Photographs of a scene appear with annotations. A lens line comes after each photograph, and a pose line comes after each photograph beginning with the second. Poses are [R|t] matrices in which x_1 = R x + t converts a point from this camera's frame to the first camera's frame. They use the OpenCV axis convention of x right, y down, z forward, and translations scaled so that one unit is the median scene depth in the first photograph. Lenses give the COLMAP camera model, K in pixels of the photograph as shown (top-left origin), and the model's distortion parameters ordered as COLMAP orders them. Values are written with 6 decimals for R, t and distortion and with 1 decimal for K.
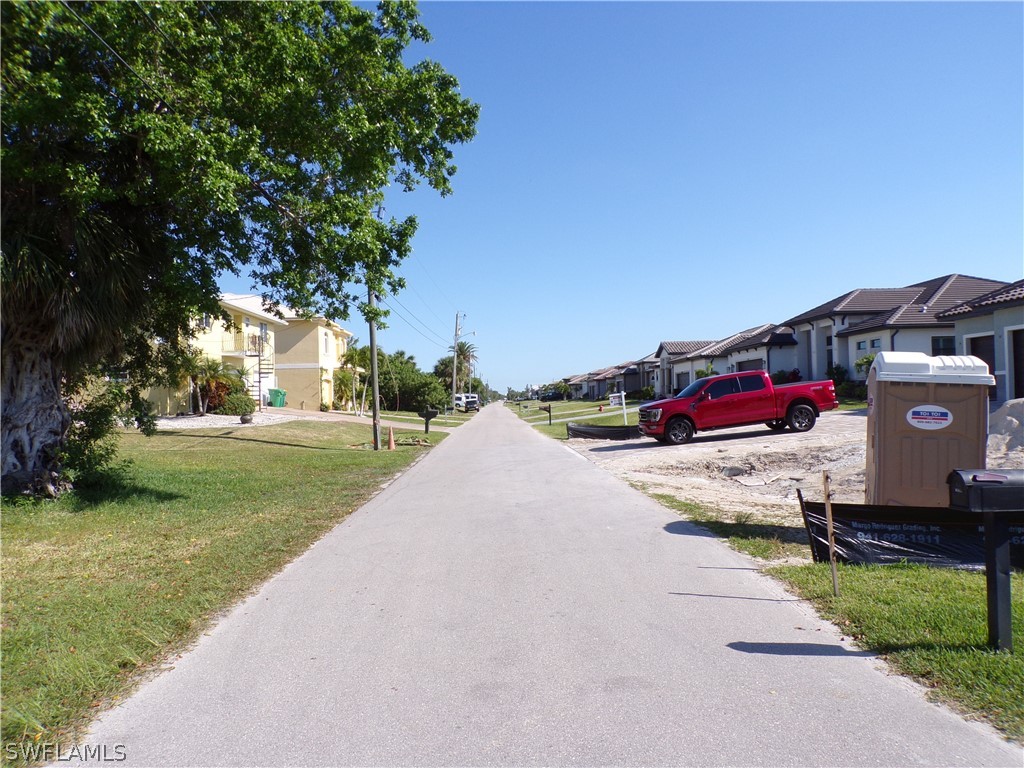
lens RADIAL K [[698.5, 0, 512.0], [0, 698.5, 384.0], [0, 0, 1]] dist [-0.014007, -0.002177]
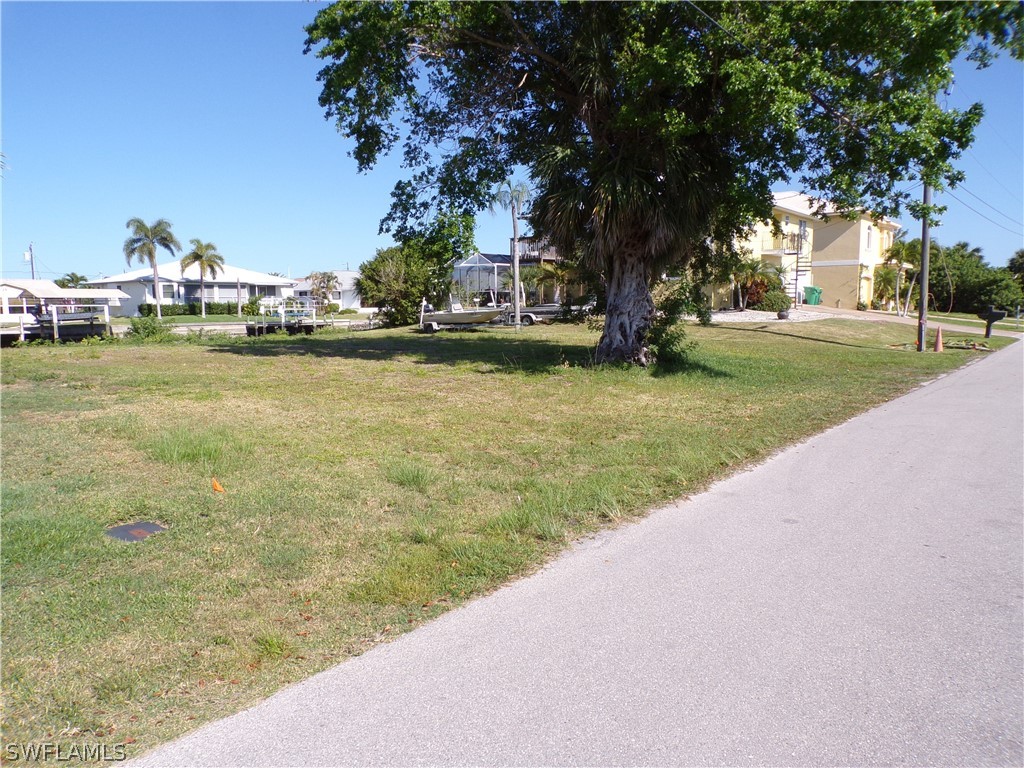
lens RADIAL K [[691.6, 0, 512.0], [0, 691.6, 384.0], [0, 0, 1]] dist [-0.028803, 0.037328]
pose [[0.745398, 0.093546, -0.660023, 0.026153], [0.004129, 0.989438, 0.144899, 0.001225], [0.666607, -0.110733, 0.737139, -0.120987]]
